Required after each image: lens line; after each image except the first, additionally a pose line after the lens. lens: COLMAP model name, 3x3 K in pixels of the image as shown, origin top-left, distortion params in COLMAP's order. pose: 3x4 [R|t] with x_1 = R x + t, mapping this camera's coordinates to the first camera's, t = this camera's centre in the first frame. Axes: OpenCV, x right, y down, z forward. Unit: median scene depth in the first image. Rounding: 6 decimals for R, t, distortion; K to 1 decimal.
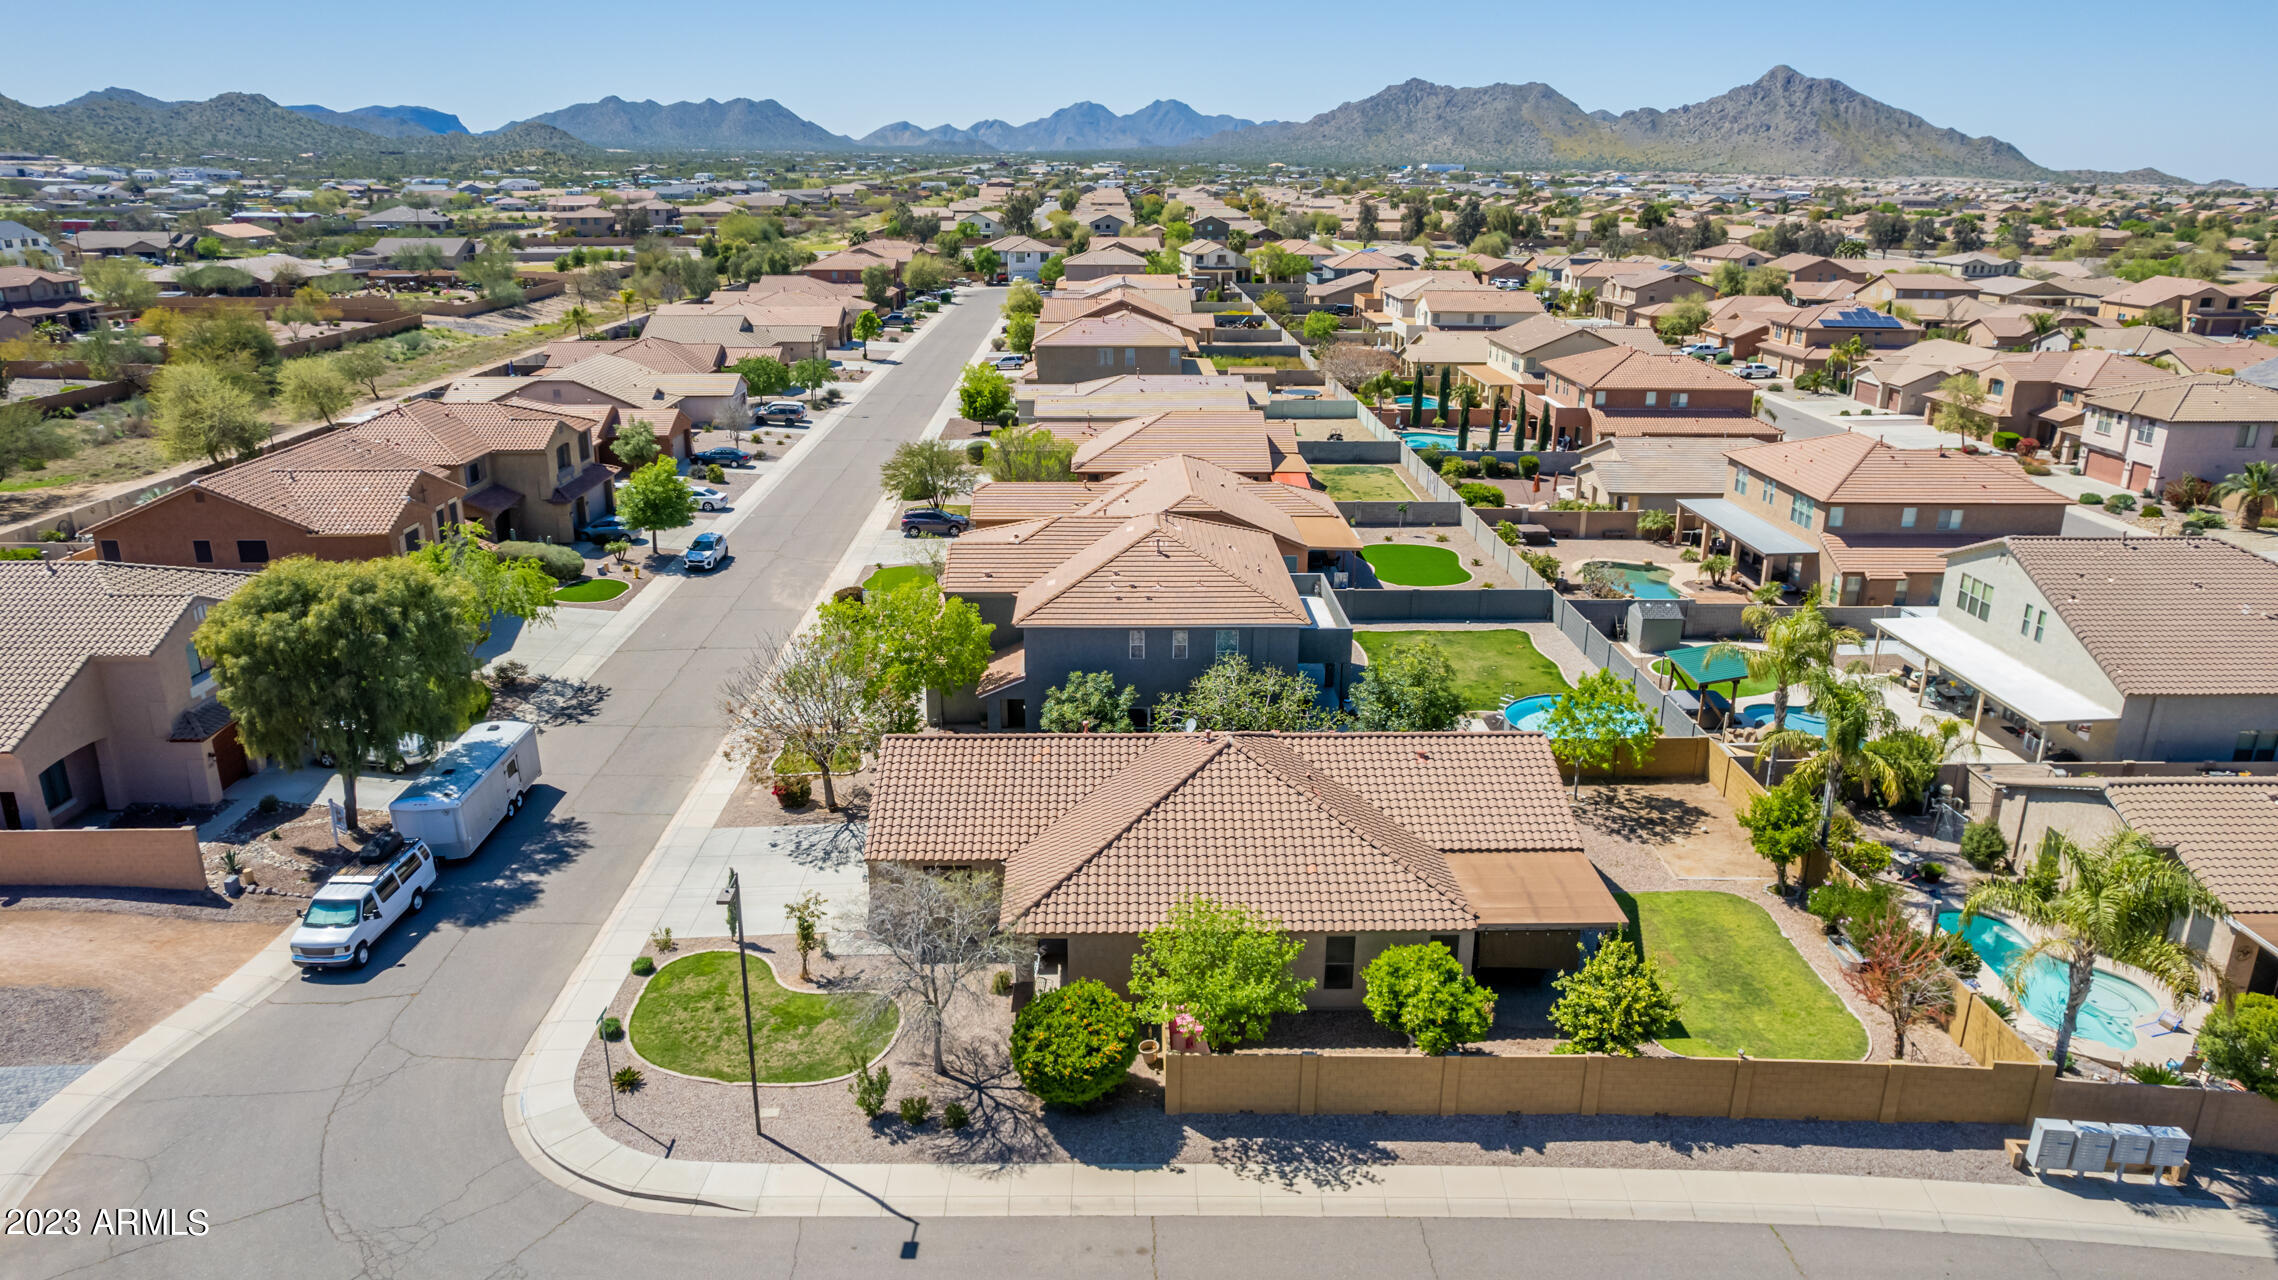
lens RADIAL K [[1456.3, 0, 1149.4], [0, 1456.3, 625.7], [0, 0, 1]] dist [-0.077292, 0.069342]
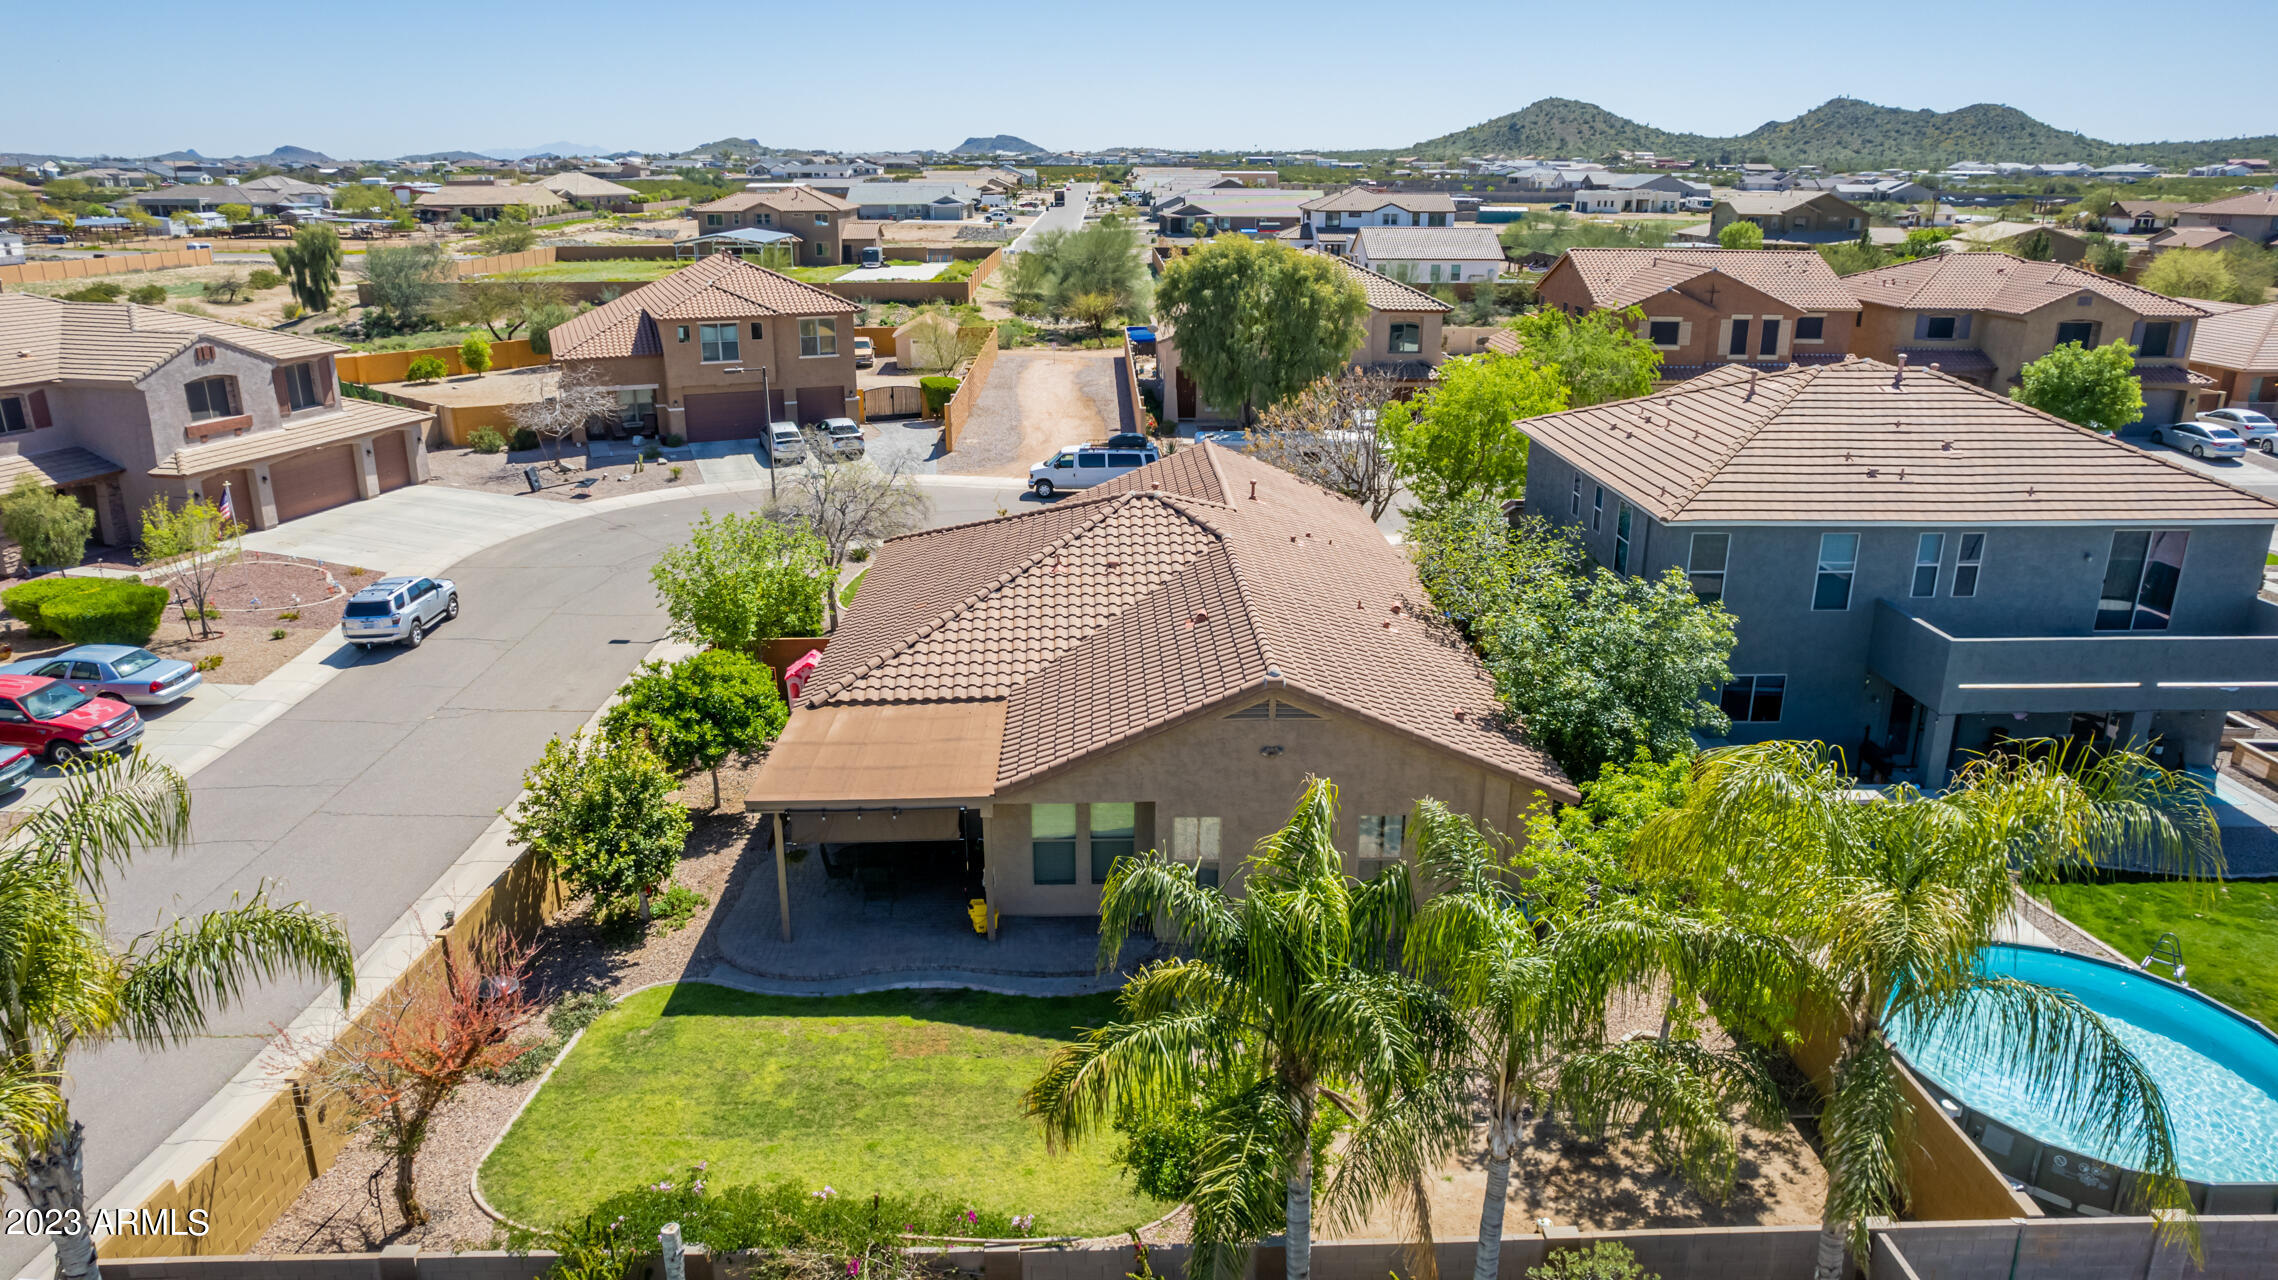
lens RADIAL K [[1456.3, 0, 1148.6], [0, 1456.3, 620.9], [0, 0, 1]] dist [-0.077292, 0.069342]
pose [[0.002823, 0.294752, -0.955570, 0.257050], [-0.307873, 0.909415, 0.279606, -0.023520], [0.951423, 0.293405, 0.093313, 0.315313]]
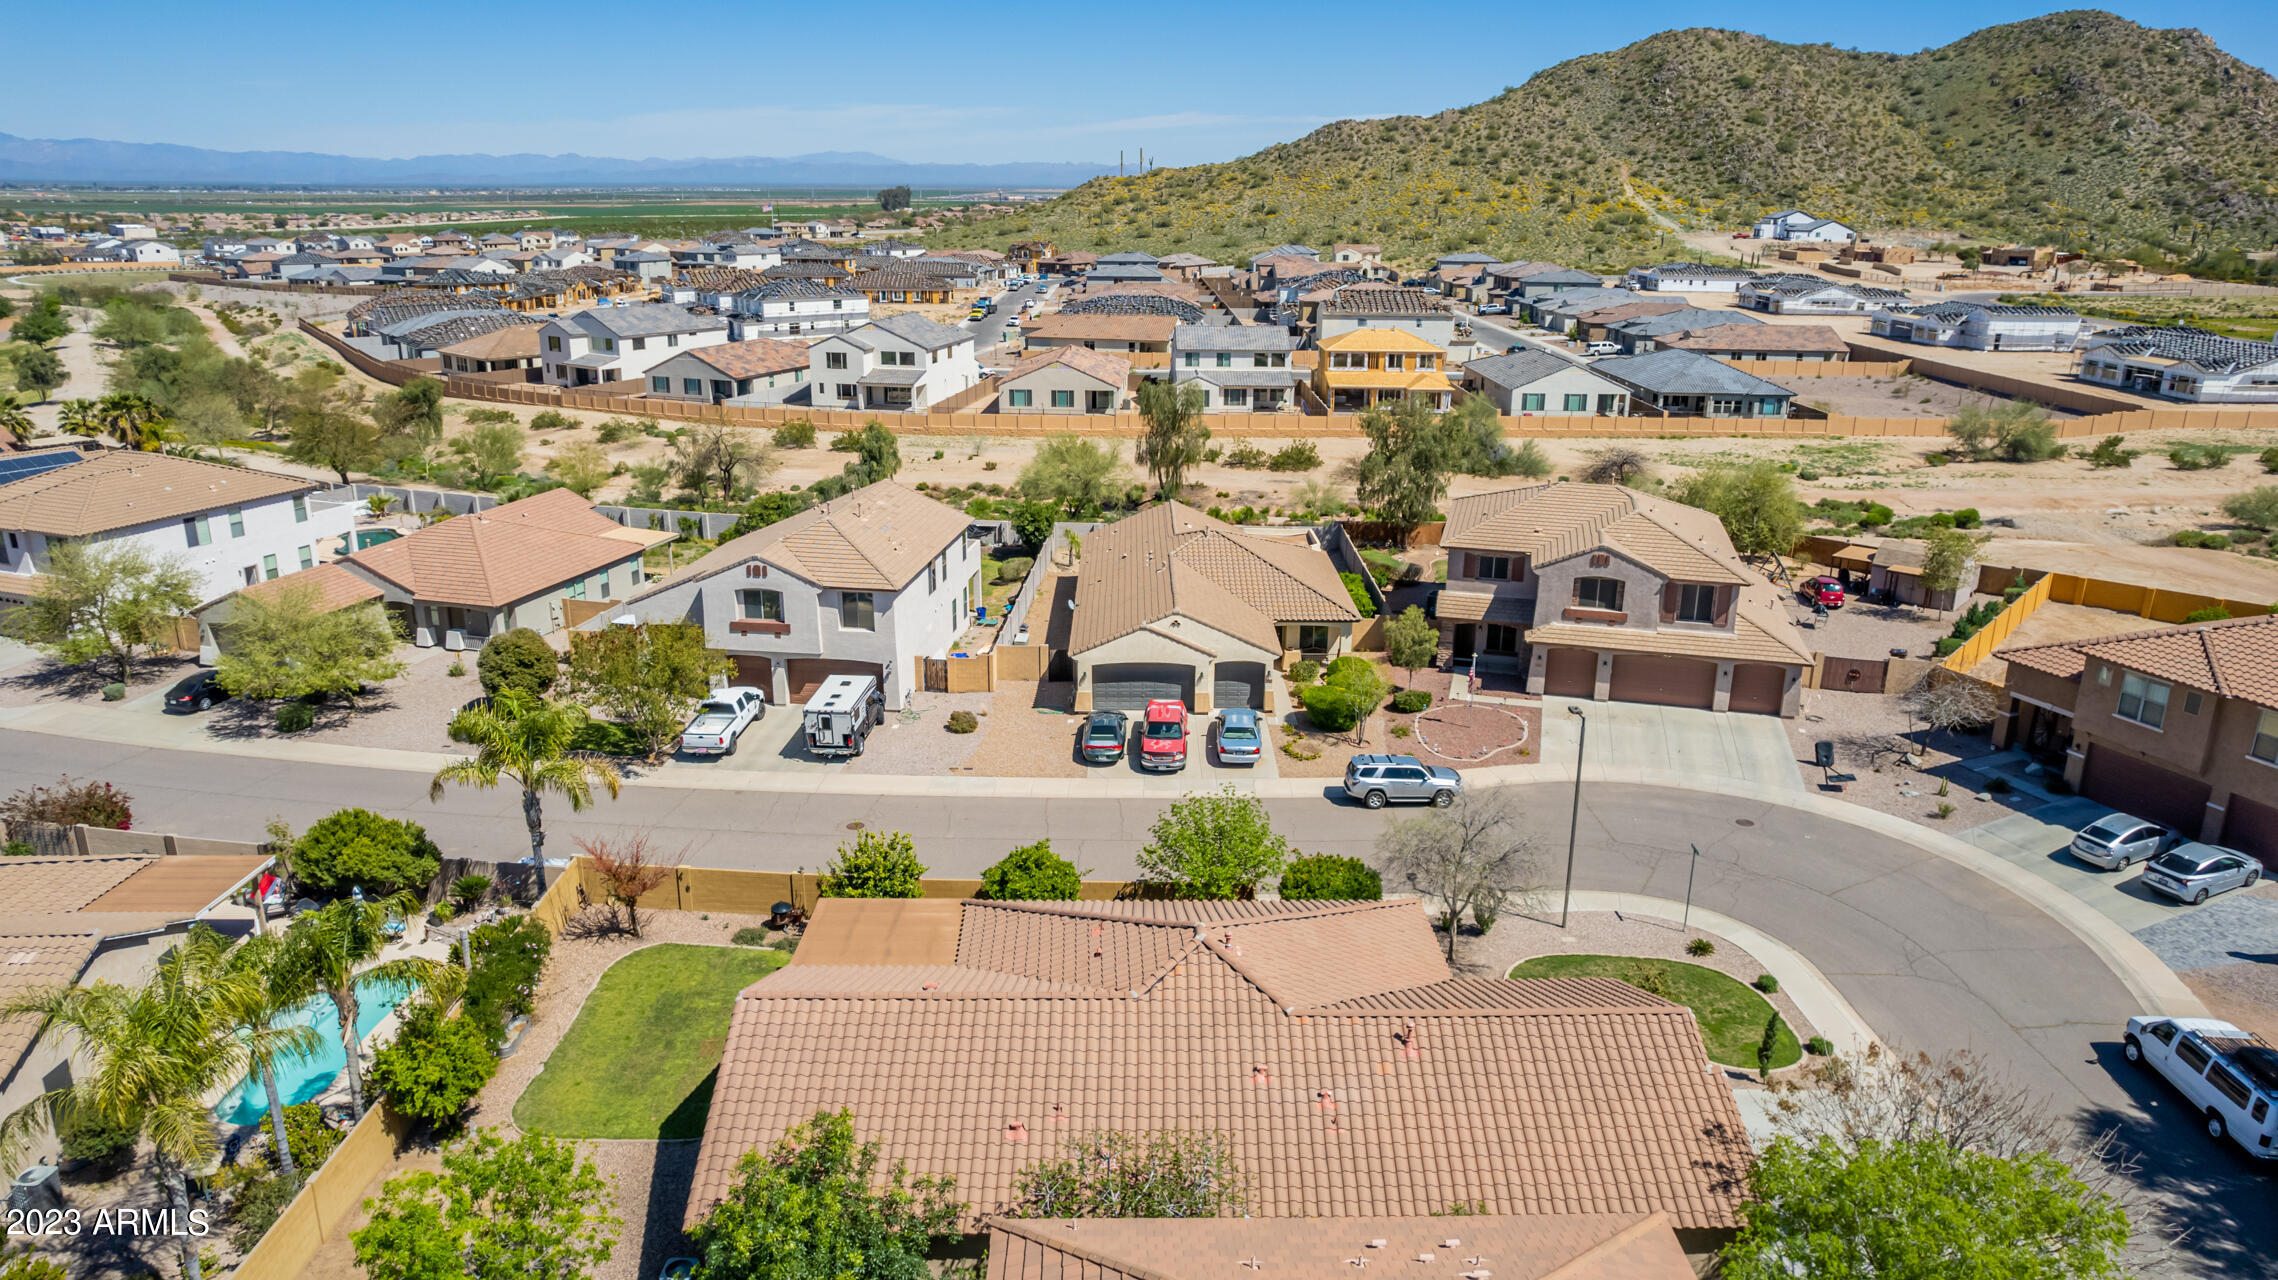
lens RADIAL K [[1456.3, 0, 1147.9], [0, 1456.3, 617.3], [0, 0, 1]] dist [-0.077292, 0.069342]
pose [[-0.999714, -0.021276, 0.010943, 0.025507], [-0.011455, 0.827181, 0.561819, -0.161364], [-0.021005, 0.561533, -0.827187, 0.509543]]
